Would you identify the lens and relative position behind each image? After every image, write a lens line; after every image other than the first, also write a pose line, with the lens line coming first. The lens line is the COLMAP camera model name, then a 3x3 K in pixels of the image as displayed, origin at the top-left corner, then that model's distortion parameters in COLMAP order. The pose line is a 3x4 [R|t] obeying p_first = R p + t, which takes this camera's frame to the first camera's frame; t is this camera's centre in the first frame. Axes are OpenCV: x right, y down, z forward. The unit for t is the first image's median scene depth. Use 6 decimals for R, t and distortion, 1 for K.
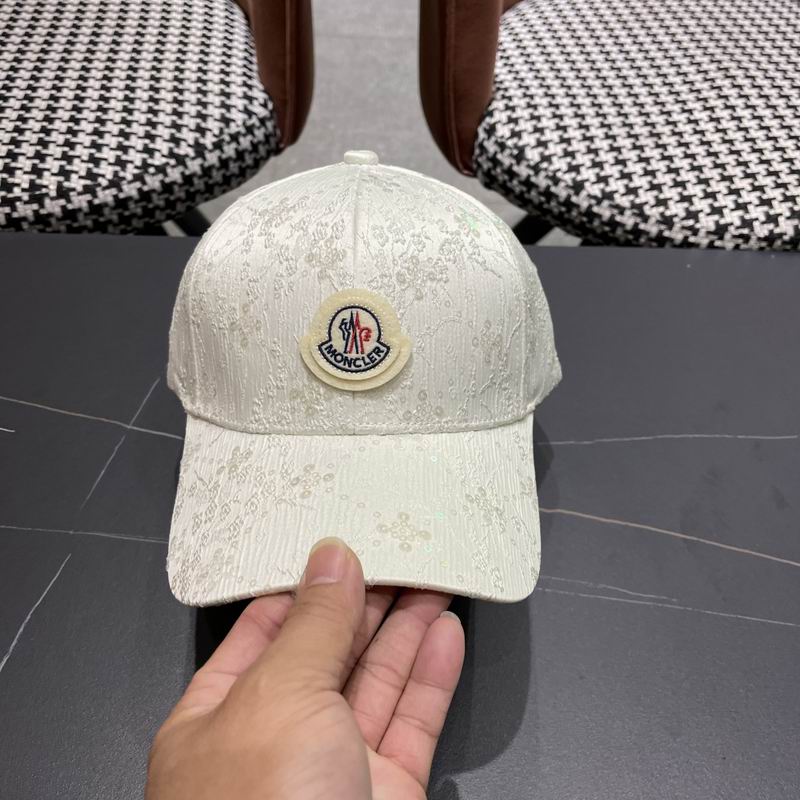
lens RADIAL K [[823.6, 0, 402.6], [0, 823.6, 402.9], [0, 0, 1]] dist [0.015151, 0.000000]
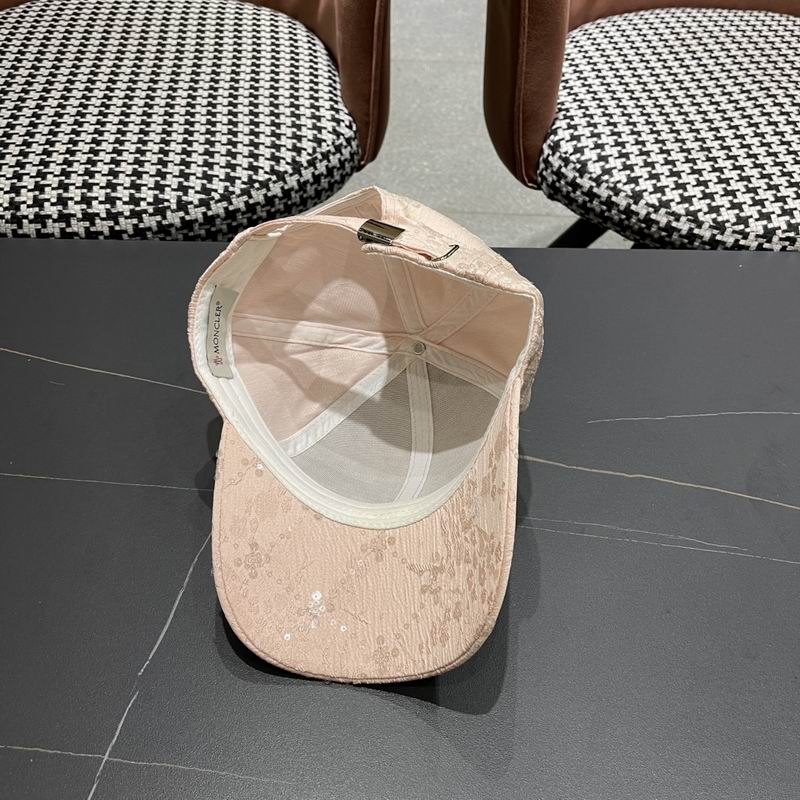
lens RADIAL K [[823.6, 0, 398.7], [0, 823.6, 399.7], [0, 0, 1]] dist [0.015151, 0.000000]
pose [[0.999702, -0.003109, -0.024214, -0.081154], [0.002551, 0.999731, -0.023043, 0.035868], [0.024279, 0.022974, 0.999441, -0.110196]]
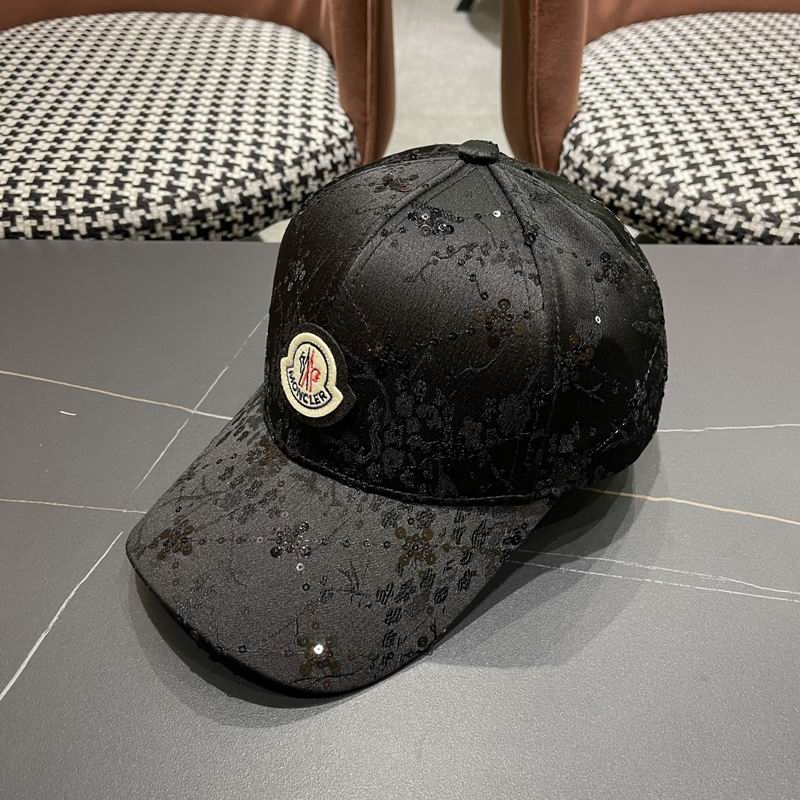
lens RADIAL K [[823.6, 0, 402.9], [0, 823.6, 406.8], [0, 0, 1]] dist [0.015151, 0.000000]
pose [[0.995104, -0.003193, -0.098786, -0.000707], [-0.008714, 0.992752, -0.119863, 0.098991], [0.098453, 0.120137, 0.987863, 0.070760]]
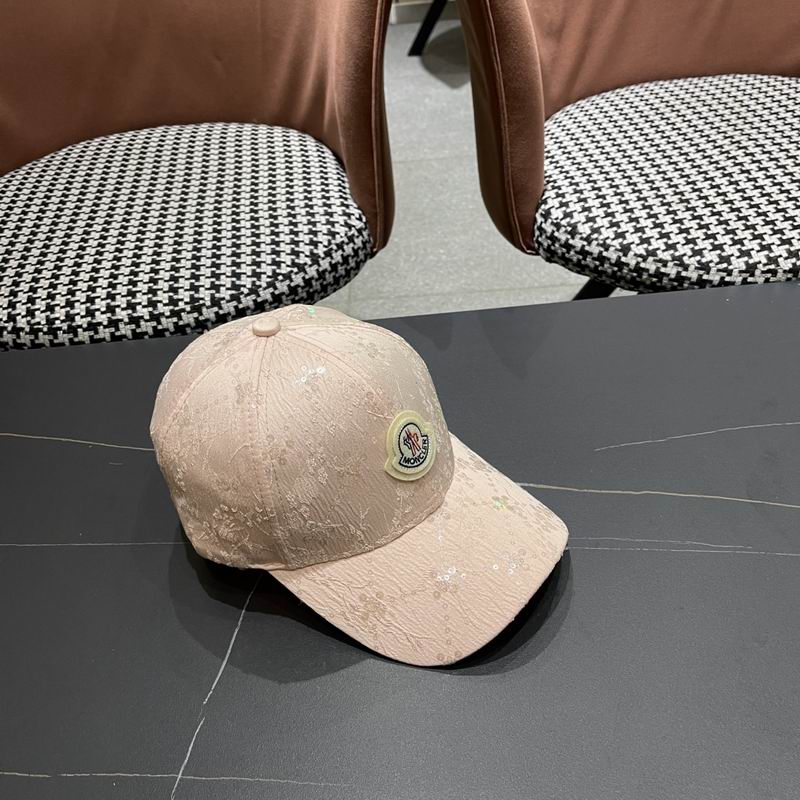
lens RADIAL K [[823.6, 0, 404.0], [0, 823.6, 410.7], [0, 0, 1]] dist [0.015151, 0.000000]
pose [[0.991645, -0.108057, -0.070454, -0.049280], [0.098493, 0.986948, -0.127405, 0.093040], [0.083302, 0.119401, 0.989345, -0.193488]]
